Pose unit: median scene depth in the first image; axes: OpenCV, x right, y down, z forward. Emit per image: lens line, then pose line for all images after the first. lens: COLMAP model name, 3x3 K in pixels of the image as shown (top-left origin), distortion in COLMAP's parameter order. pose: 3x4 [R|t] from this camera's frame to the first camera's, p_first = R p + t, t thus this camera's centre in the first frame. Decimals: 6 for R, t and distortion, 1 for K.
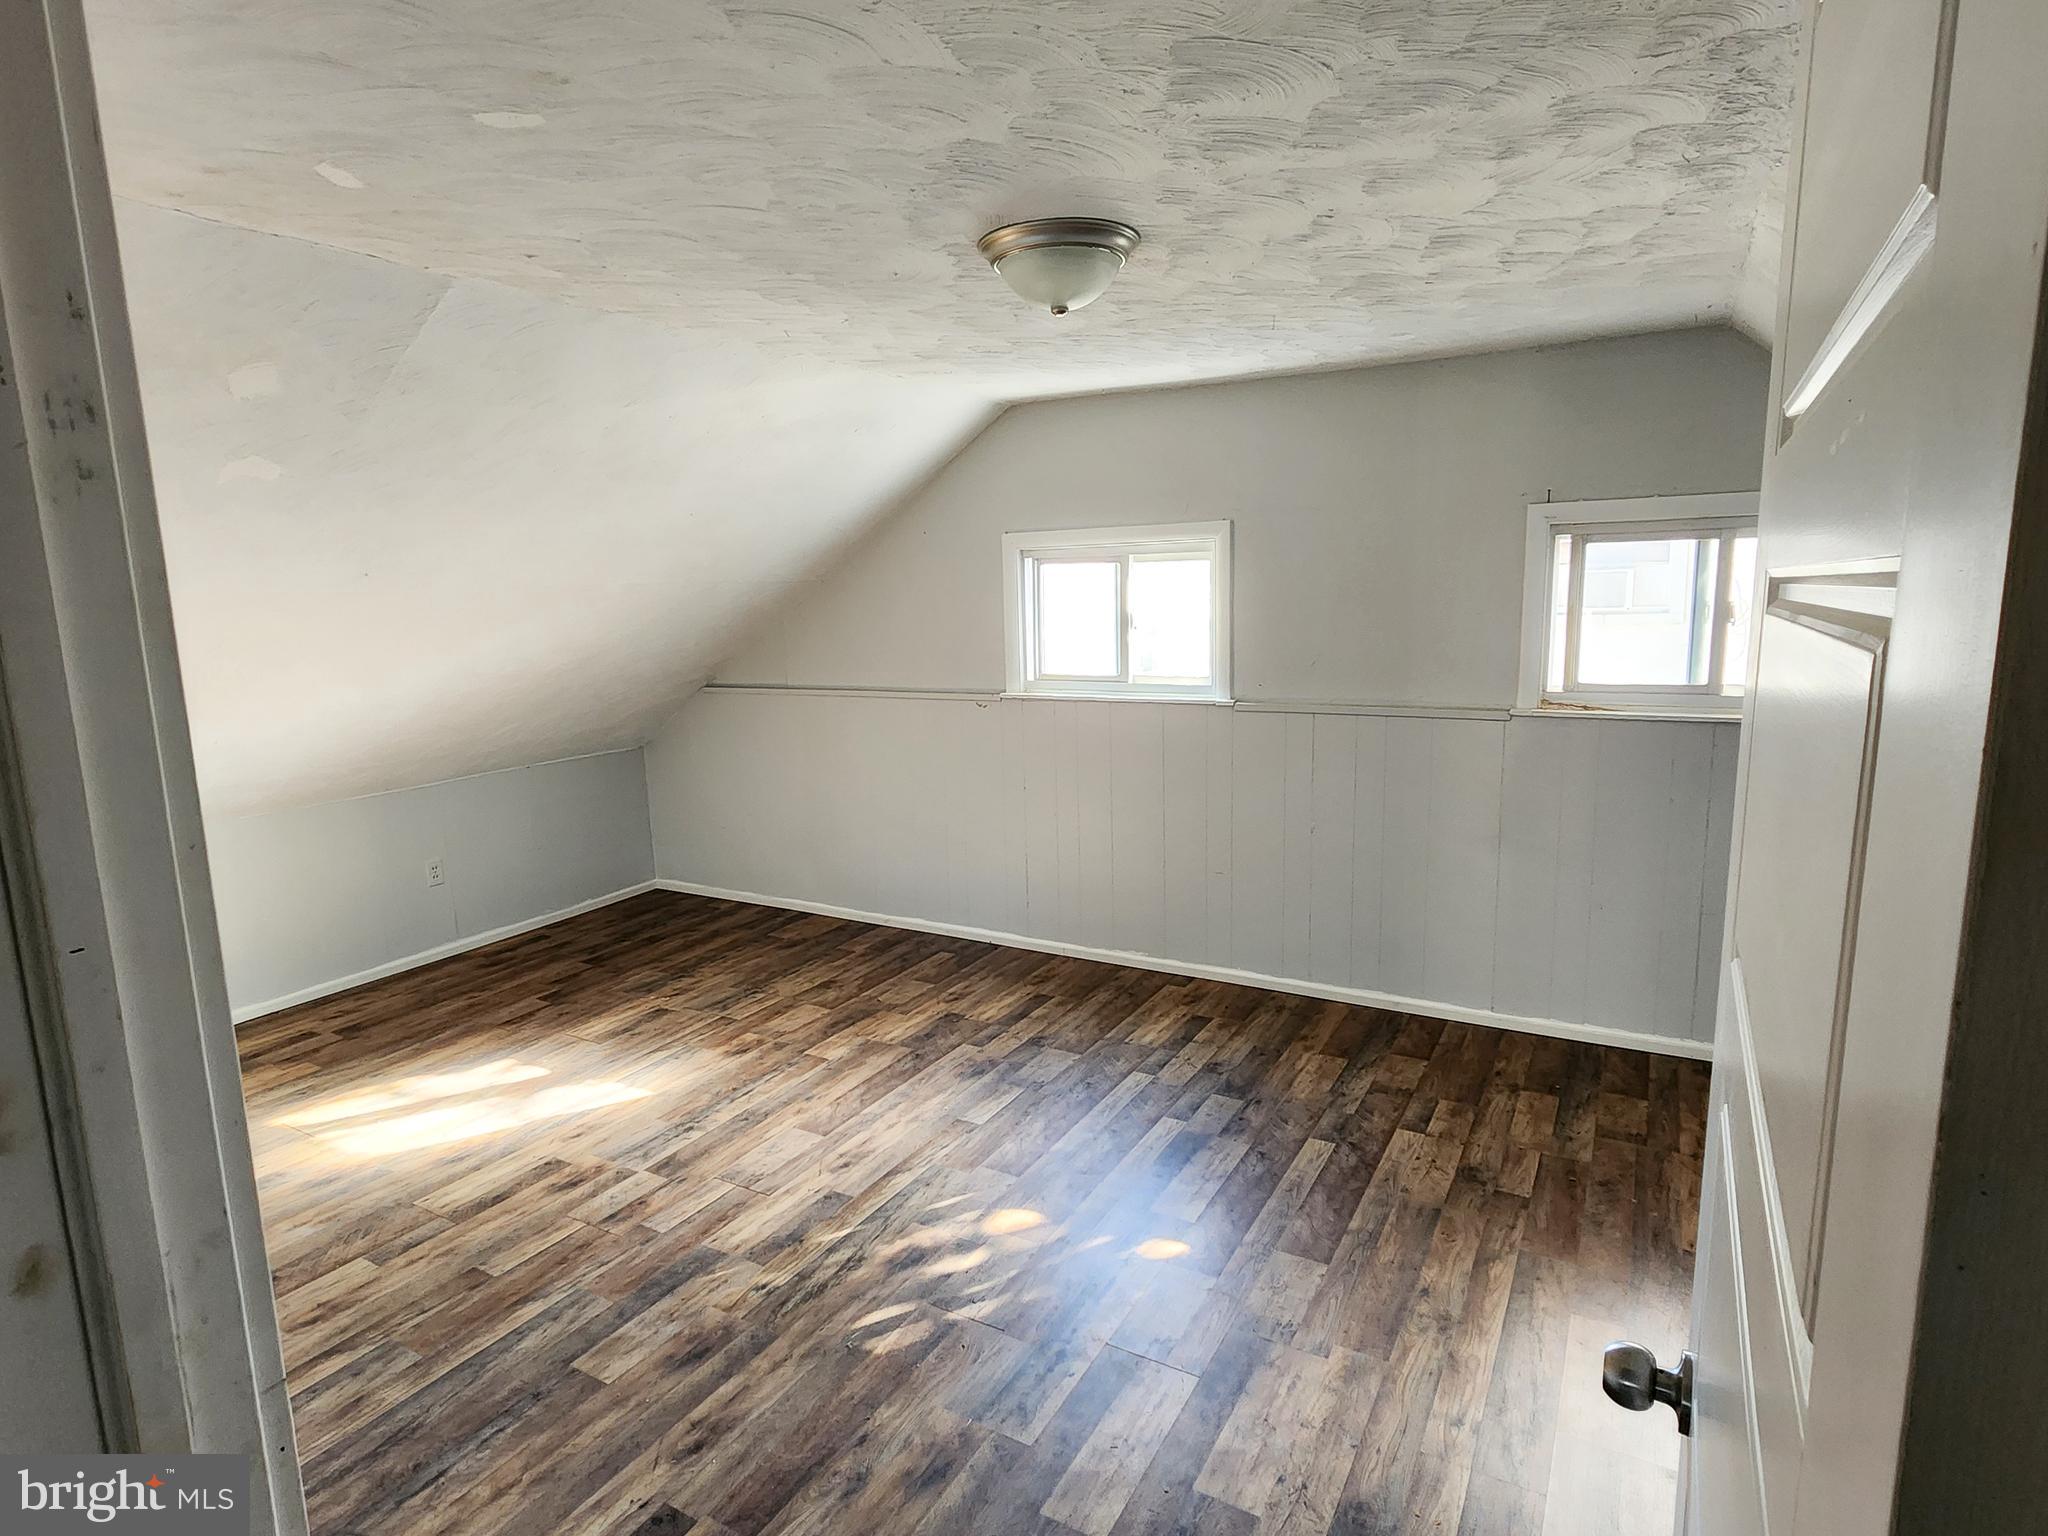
lens RADIAL K [[1081.9, 0, 1034.9], [0, 1081.9, 766.8], [0, 0, 1]] dist [0.001616, 0.004106]
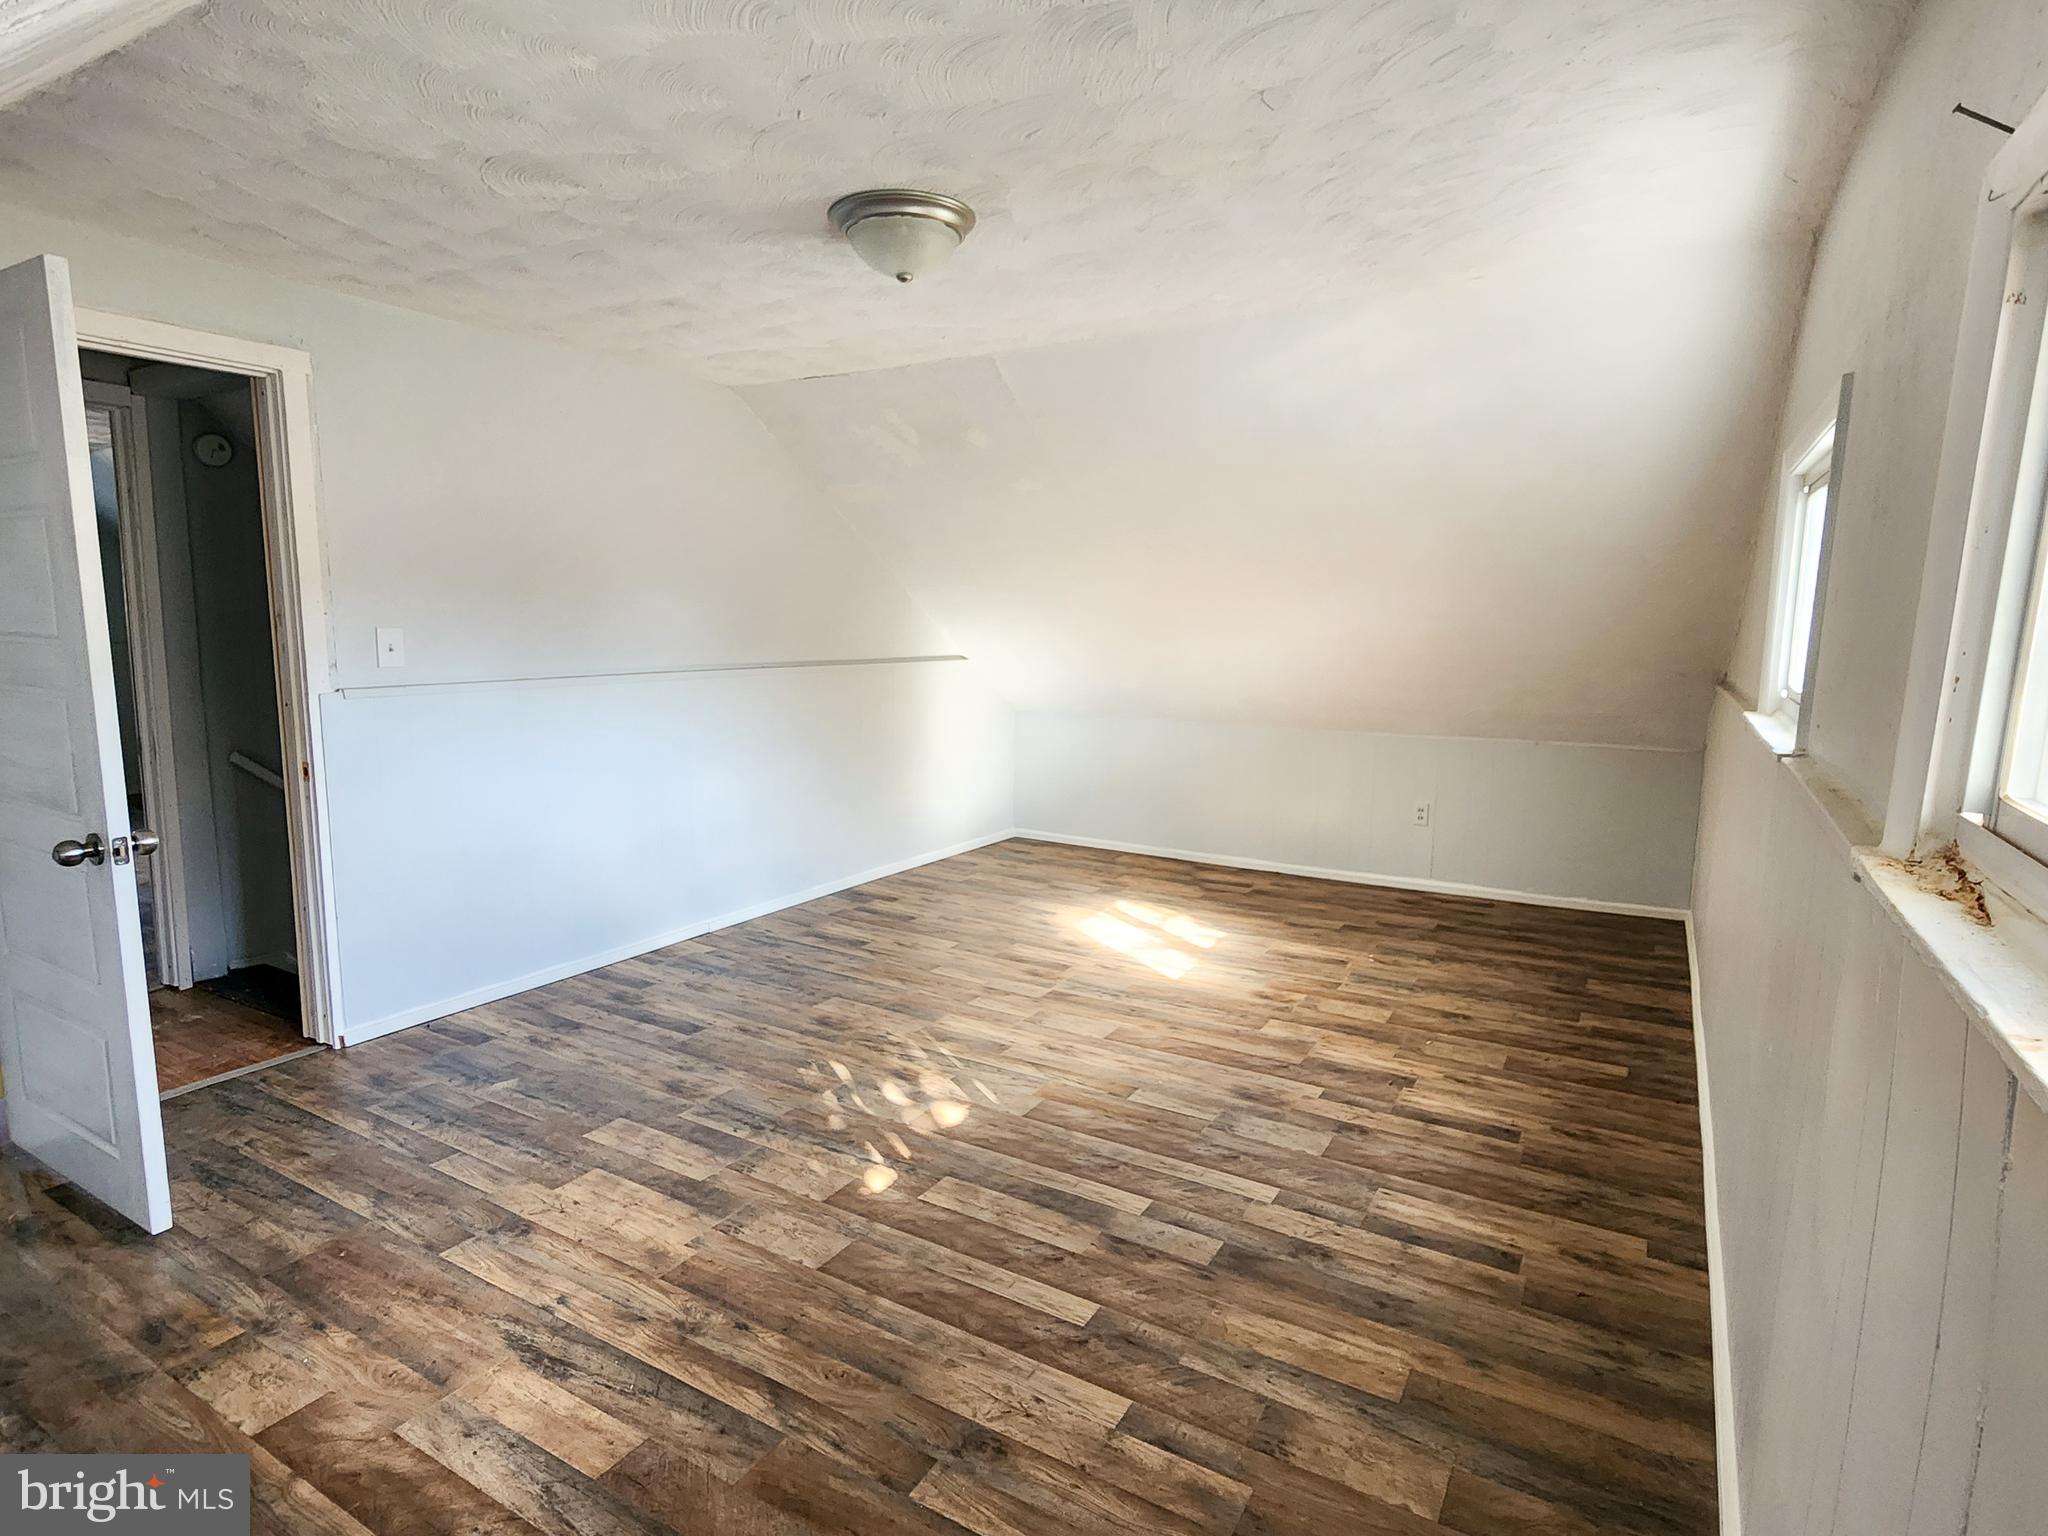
lens RADIAL K [[1081.9, 0, 1022.6], [0, 1081.9, 770.6], [0, 0, 1]] dist [0.001616, 0.004106]
pose [[-0.012239, 0.164677, -0.986272, 0.718325], [-0.169732, 0.971690, 0.164348, -0.079123], [0.985414, 0.169414, 0.016058, 0.715971]]
